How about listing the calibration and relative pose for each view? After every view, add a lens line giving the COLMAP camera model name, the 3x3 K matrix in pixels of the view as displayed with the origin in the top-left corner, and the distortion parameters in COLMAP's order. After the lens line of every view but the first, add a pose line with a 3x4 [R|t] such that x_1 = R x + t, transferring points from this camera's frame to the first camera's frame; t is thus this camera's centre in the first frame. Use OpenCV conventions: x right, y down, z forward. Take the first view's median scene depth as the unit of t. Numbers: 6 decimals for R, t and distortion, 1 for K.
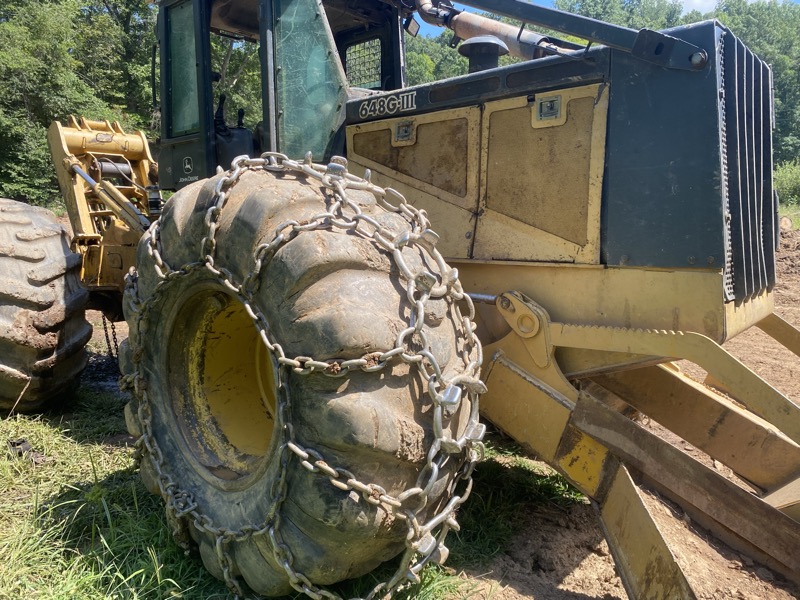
lens RADIAL K [[604.2, 0, 400.0], [0, 604.2, 300.0], [0, 0, 1]] dist [0.050214, -0.054885]
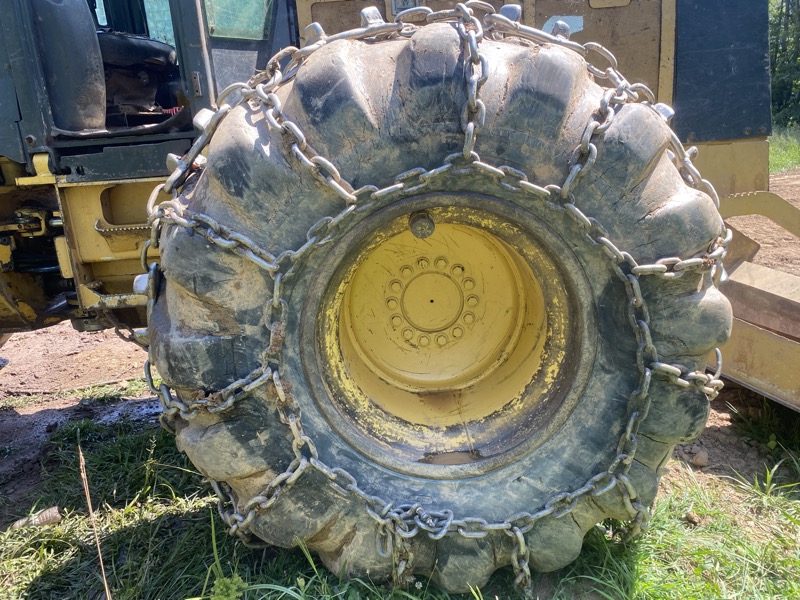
lens RADIAL K [[604.2, 0, 400.0], [0, 604.2, 300.0], [0, 0, 1]] dist [0.050214, -0.054885]
pose [[0.726716, -0.212097, 0.653375, -0.878086], [0.145271, 0.977080, 0.155600, -0.028599], [-0.671402, -0.018160, 0.740871, 0.570285]]
